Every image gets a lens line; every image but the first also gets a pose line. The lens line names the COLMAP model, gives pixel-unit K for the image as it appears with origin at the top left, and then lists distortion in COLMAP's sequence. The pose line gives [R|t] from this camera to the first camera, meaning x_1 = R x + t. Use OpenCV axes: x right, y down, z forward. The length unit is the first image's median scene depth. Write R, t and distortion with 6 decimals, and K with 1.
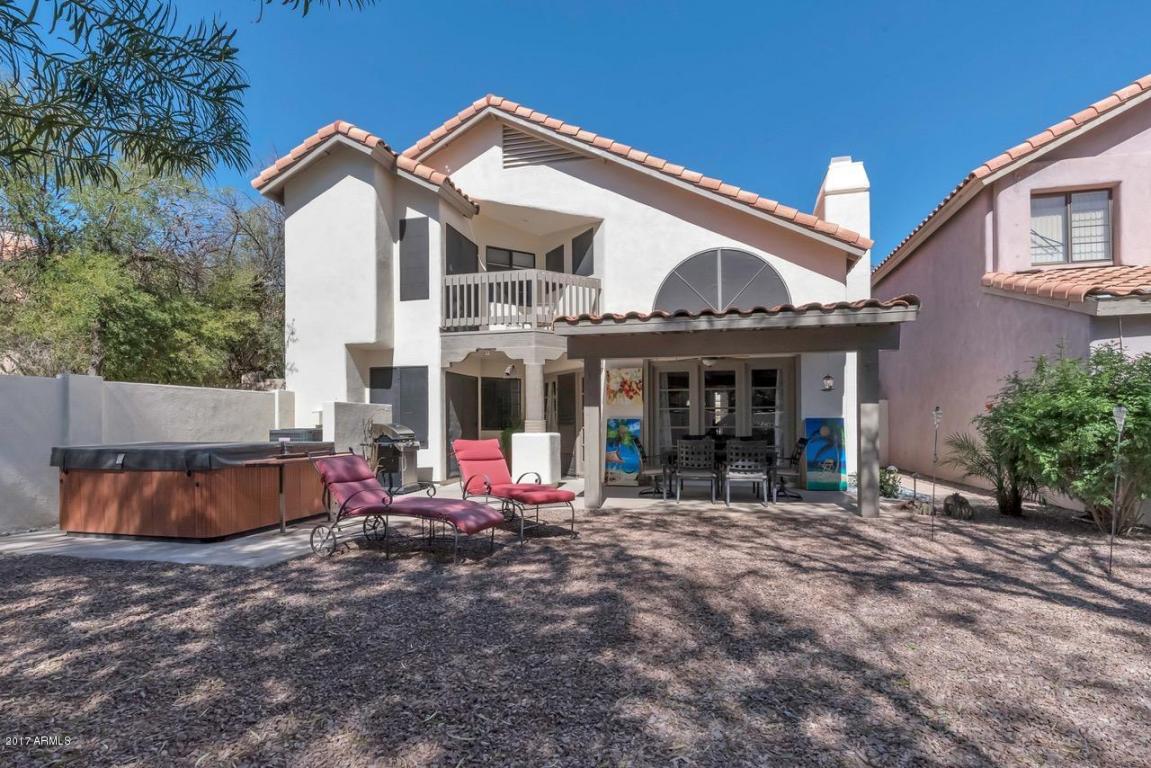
lens RADIAL K [[574.0, 0, 573.5], [0, 574.0, 426.7], [0, 0, 1]] dist [0.000232, -0.000034]
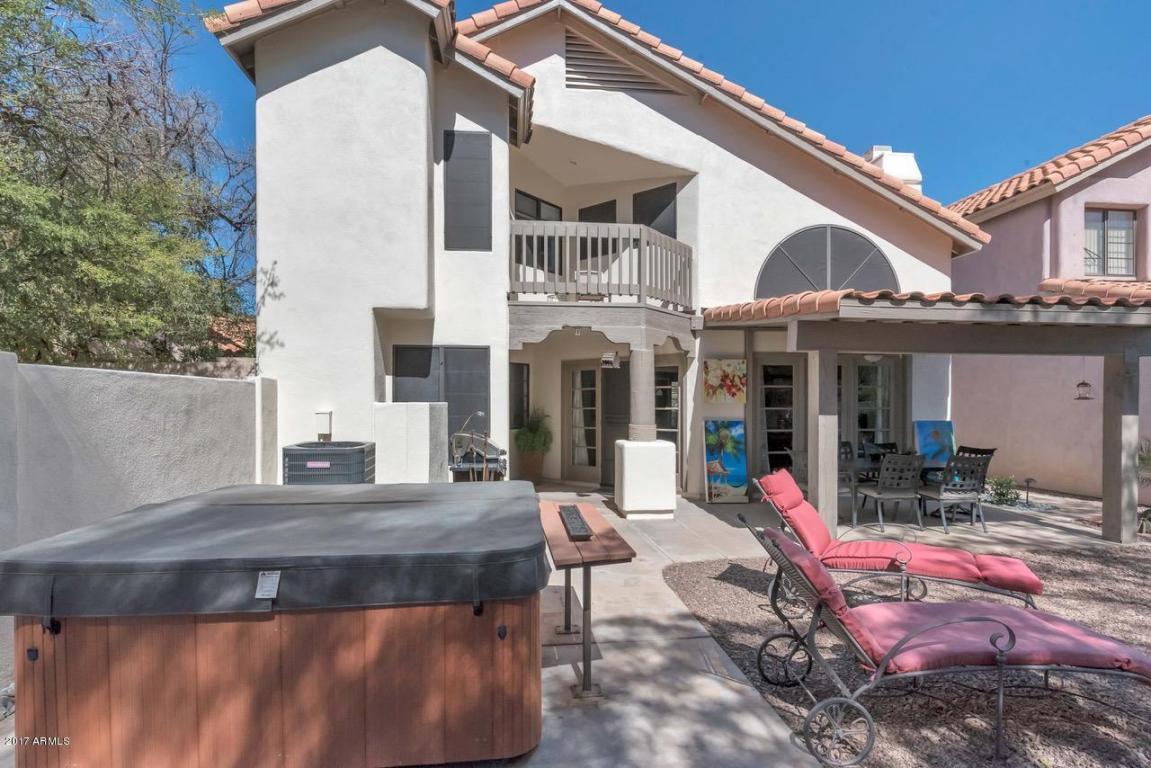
lens RADIAL K [[567.8, 0, 575.0], [0, 567.8, 410.7], [0, 0, 1]] dist [-0.000862, 0.000299]
pose [[0.938226, 0.000796, 0.346021, -0.403410], [-0.004175, 0.999951, 0.009020, -0.034958], [-0.345997, -0.009907, 0.938183, 0.320661]]
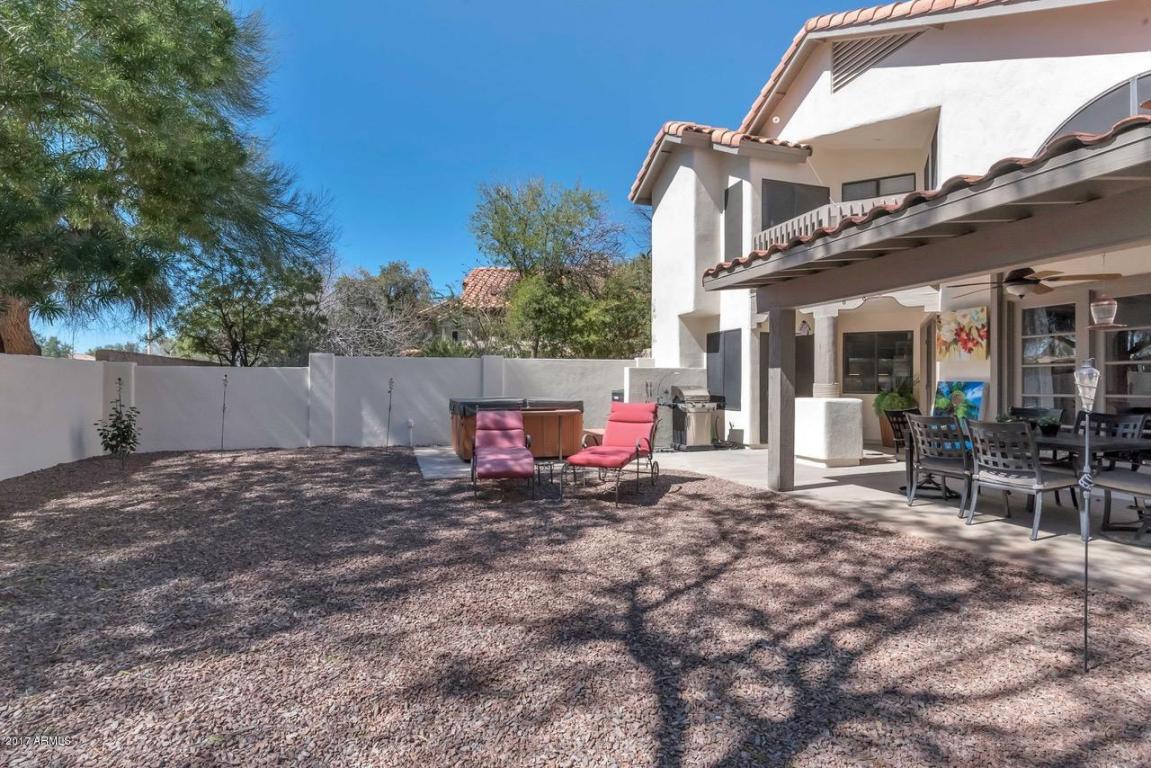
lens RADIAL K [[554.5, 0, 575.5], [0, 554.5, 384.0], [0, 0, 1]] dist [-0.001944, 0.000006]
pose [[0.524142, 0.005100, -0.851616, 0.428006], [-0.007053, 0.999974, 0.001648, -0.008340], [0.851602, 0.005142, 0.524164, 0.252235]]
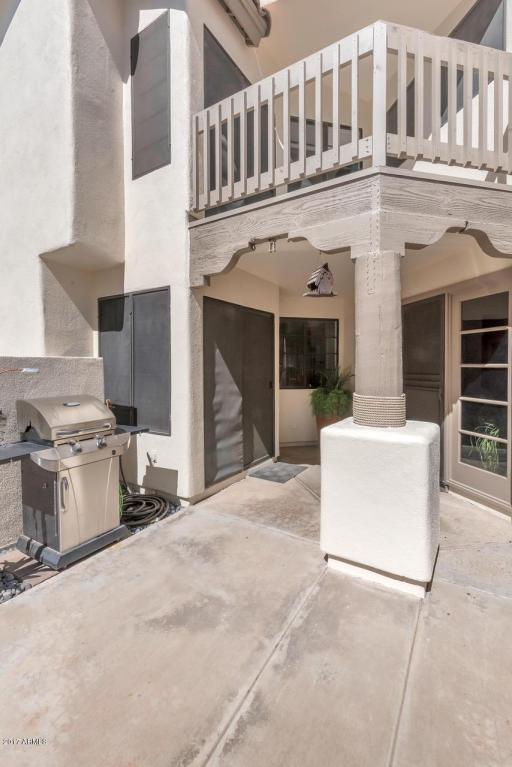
lens RADIAL K [[340.1, 0, 258.2], [0, 340.1, 373.1], [0, 0, 1]] dist [0.000609, 0.000023]
pose [[0.953903, 0.009750, -0.299956, -0.075077], [-0.003314, 0.999753, 0.021959, -0.030549], [0.300096, -0.019953, 0.953700, 0.727041]]
